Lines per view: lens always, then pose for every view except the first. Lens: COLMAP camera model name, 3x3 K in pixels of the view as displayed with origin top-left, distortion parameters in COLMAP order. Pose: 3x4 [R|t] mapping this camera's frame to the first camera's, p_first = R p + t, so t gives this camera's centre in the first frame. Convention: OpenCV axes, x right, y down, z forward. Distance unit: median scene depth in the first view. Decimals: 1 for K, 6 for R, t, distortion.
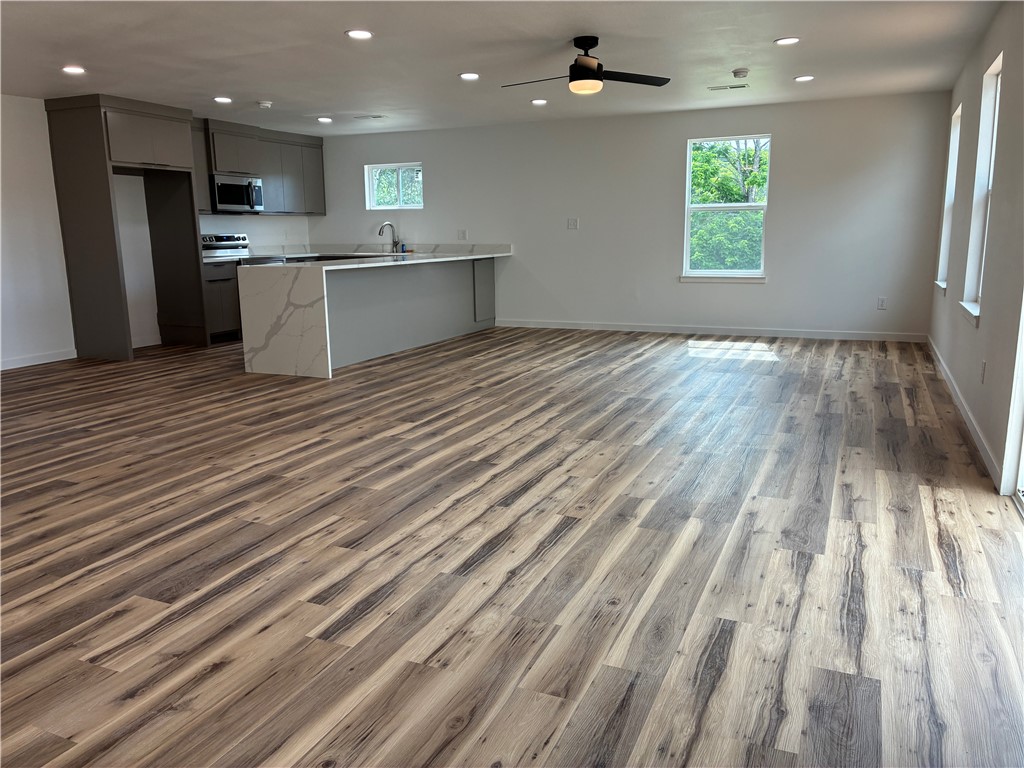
lens RADIAL K [[777.6, 0, 512.0], [0, 777.6, 384.0], [0, 0, 1]] dist [0.064303, -0.064186]
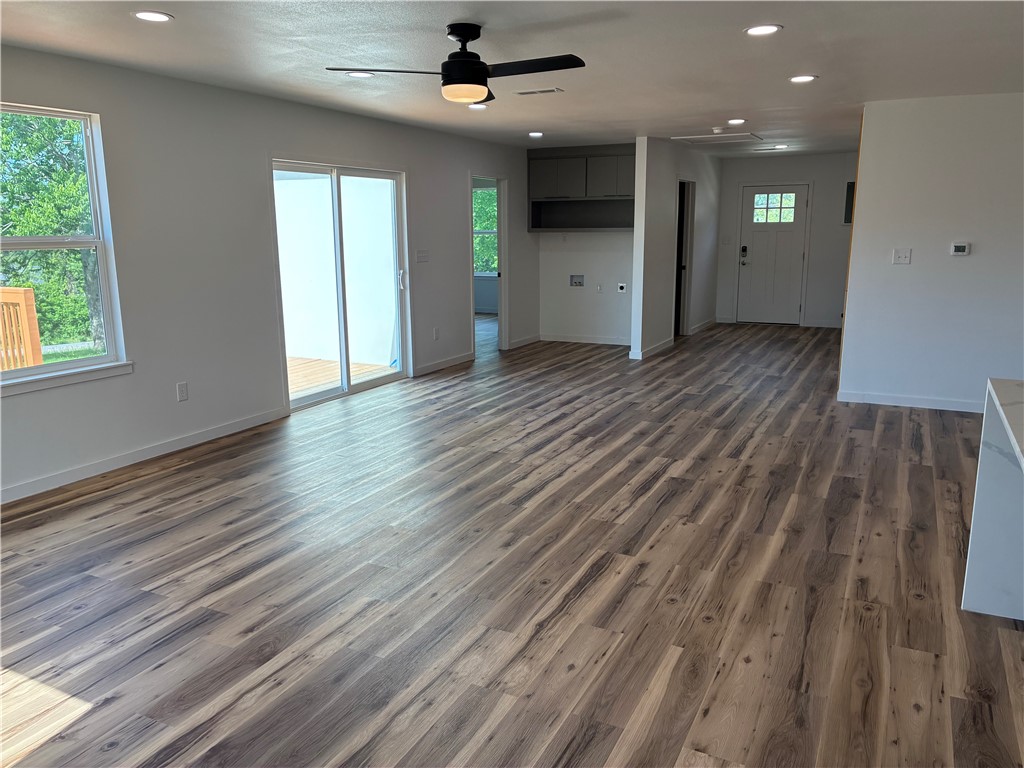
lens RADIAL K [[777.6, 0, 512.0], [0, 777.6, 384.0], [0, 0, 1]] dist [0.064303, -0.064186]
pose [[-0.998878, 0.010183, 0.046246, 0.024494], [0.027278, 0.922026, 0.386165, -0.502403], [-0.038708, 0.386993, -0.921270, 2.170345]]
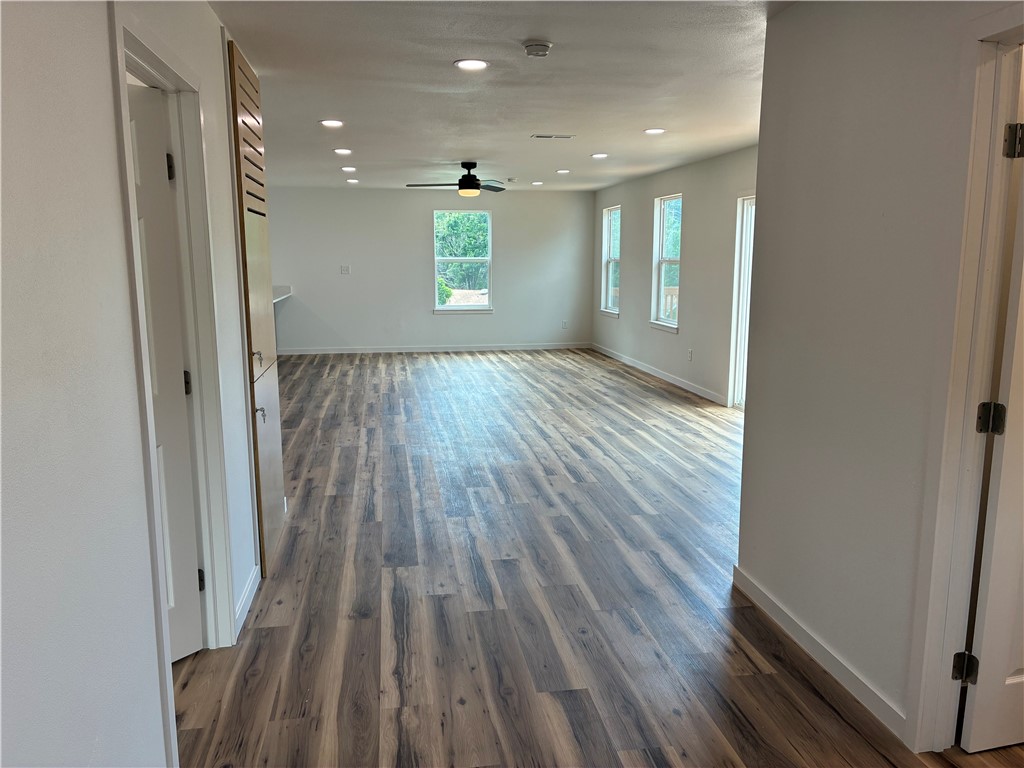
lens RADIAL K [[777.6, 0, 512.0], [0, 777.6, 384.0], [0, 0, 1]] dist [0.064303, -0.064186]
pose [[0.833372, -0.080072, 0.546881, -0.882280], [0.100489, 0.994910, -0.007461, 0.028735], [-0.543500, 0.061173, 0.837177, -0.407984]]
